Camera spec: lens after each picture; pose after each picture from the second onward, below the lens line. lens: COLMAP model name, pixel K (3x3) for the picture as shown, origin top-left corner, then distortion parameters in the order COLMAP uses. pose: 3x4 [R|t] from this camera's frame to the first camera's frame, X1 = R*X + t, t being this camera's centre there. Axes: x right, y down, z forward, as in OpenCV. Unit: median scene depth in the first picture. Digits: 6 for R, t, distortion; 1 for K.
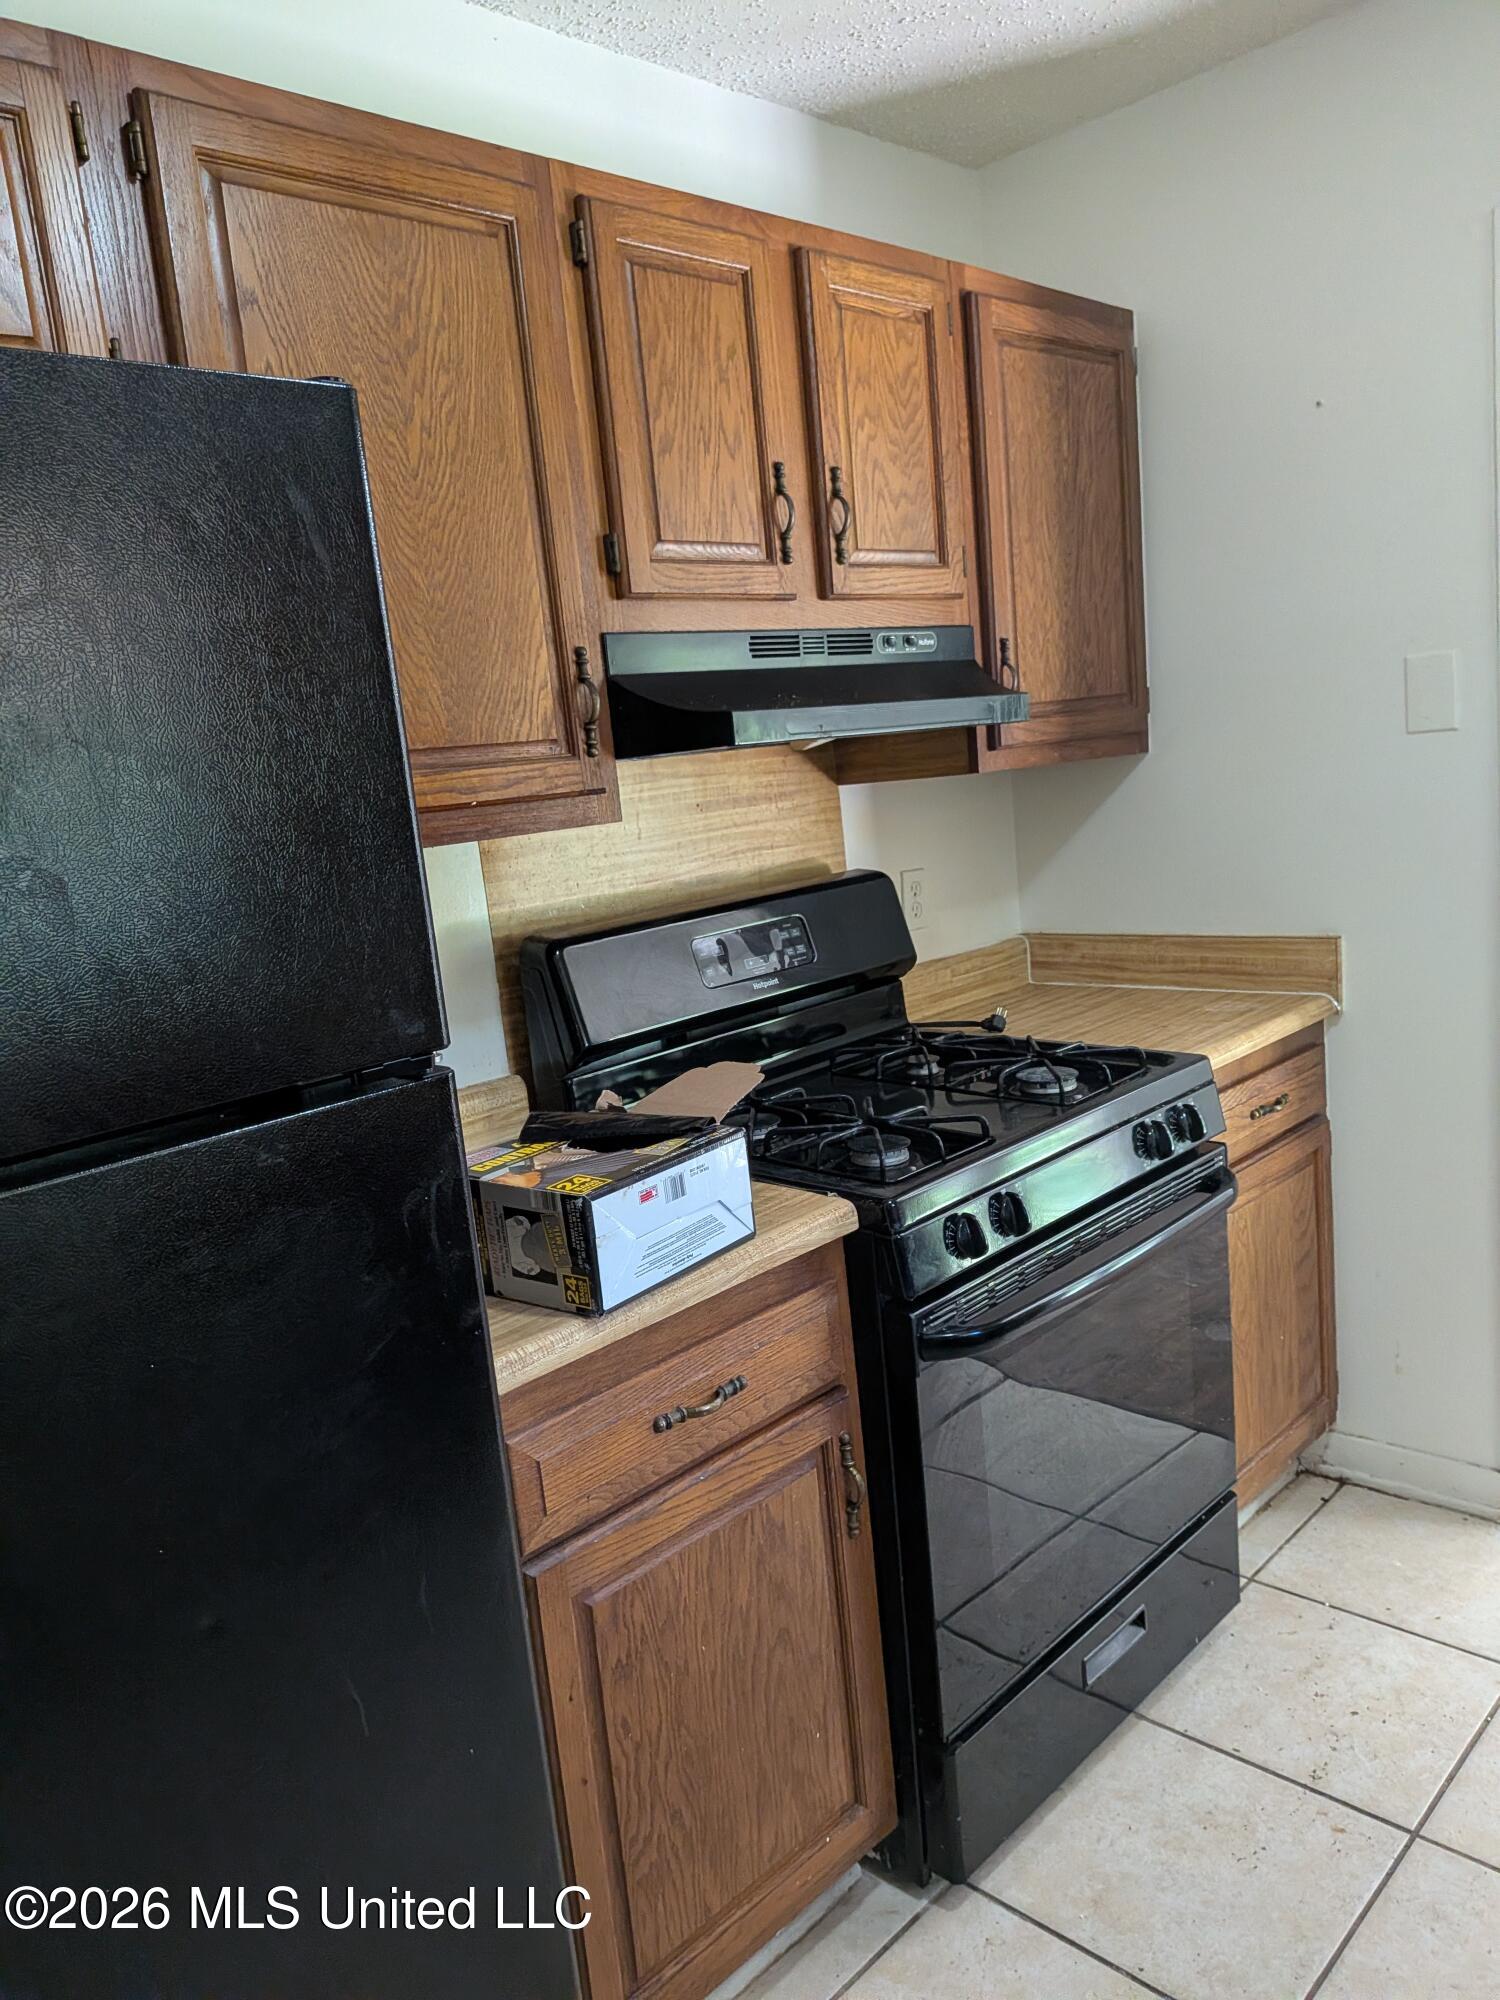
lens RADIAL K [[1441.0, 0, 692.2], [0, 1441.0, 1007.6], [0, 0, 1]] dist [0.052870, -0.080916]
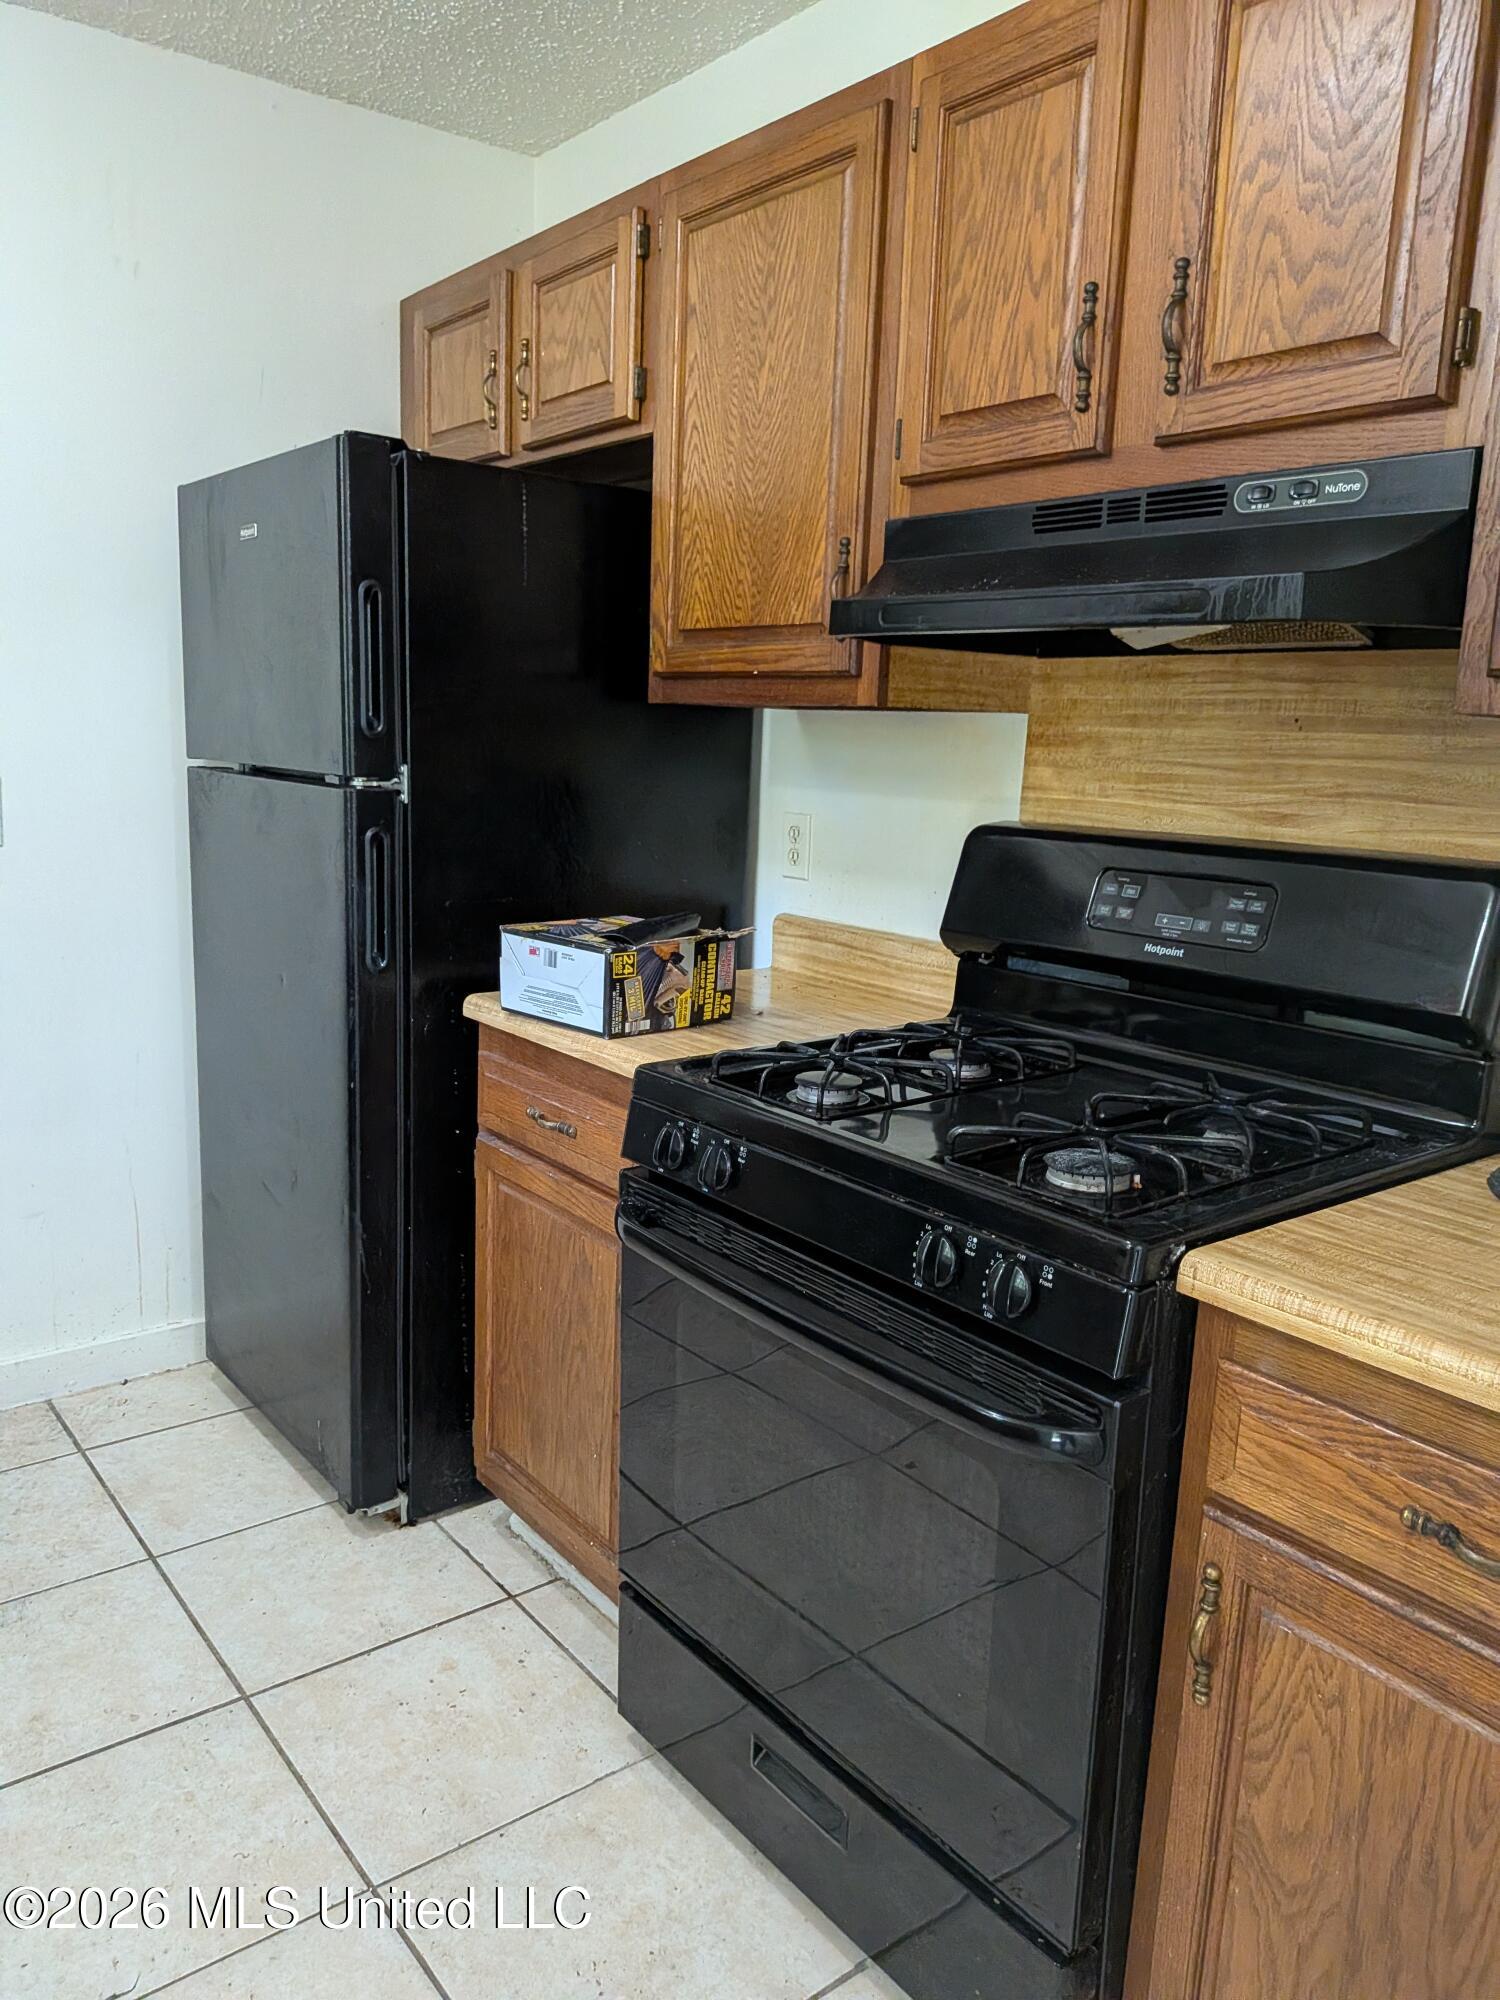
lens RADIAL K [[1441.0, 0, 692.2], [0, 1441.0, 1007.6], [0, 0, 1]] dist [0.052870, -0.080916]
pose [[-0.128849, 0.291522, -0.947846, 1.039101], [-0.184875, 0.931995, 0.311778, -0.229587], [0.974279, 0.215406, -0.066191, 0.996906]]
